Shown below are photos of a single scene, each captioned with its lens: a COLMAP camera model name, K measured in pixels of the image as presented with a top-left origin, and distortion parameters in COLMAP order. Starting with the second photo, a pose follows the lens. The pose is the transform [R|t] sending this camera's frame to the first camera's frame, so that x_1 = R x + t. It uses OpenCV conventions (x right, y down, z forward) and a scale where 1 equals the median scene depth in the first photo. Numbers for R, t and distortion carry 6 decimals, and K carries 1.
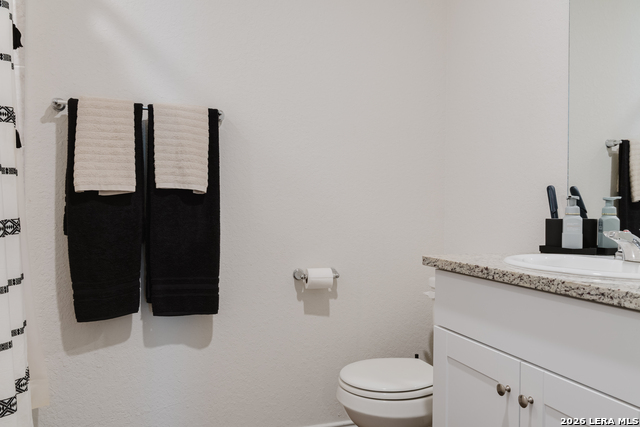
lens RADIAL K [[473.8, 0, 320.1], [0, 473.8, 213.1], [0, 0, 1]] dist [-0.018689, 0.016591]
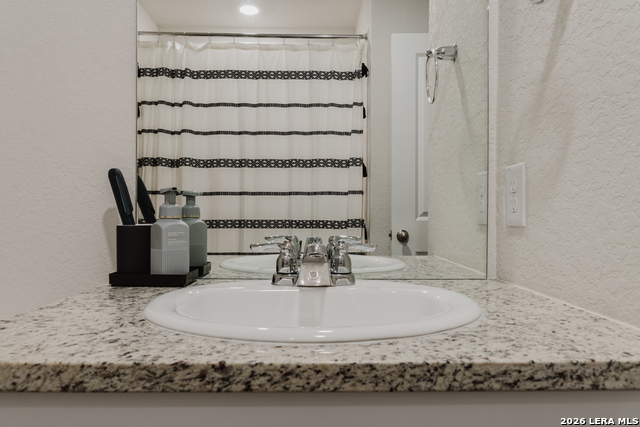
lens RADIAL K [[473.8, 0, 320.2], [0, 473.8, 211.9], [0, 0, 1]] dist [-0.018689, 0.016591]
pose [[0.307102, -0.014682, 0.951563, 0.010000], [0.008152, 0.999885, 0.012797, -0.019664], [-0.951642, 0.003827, 0.307187, 1.014068]]
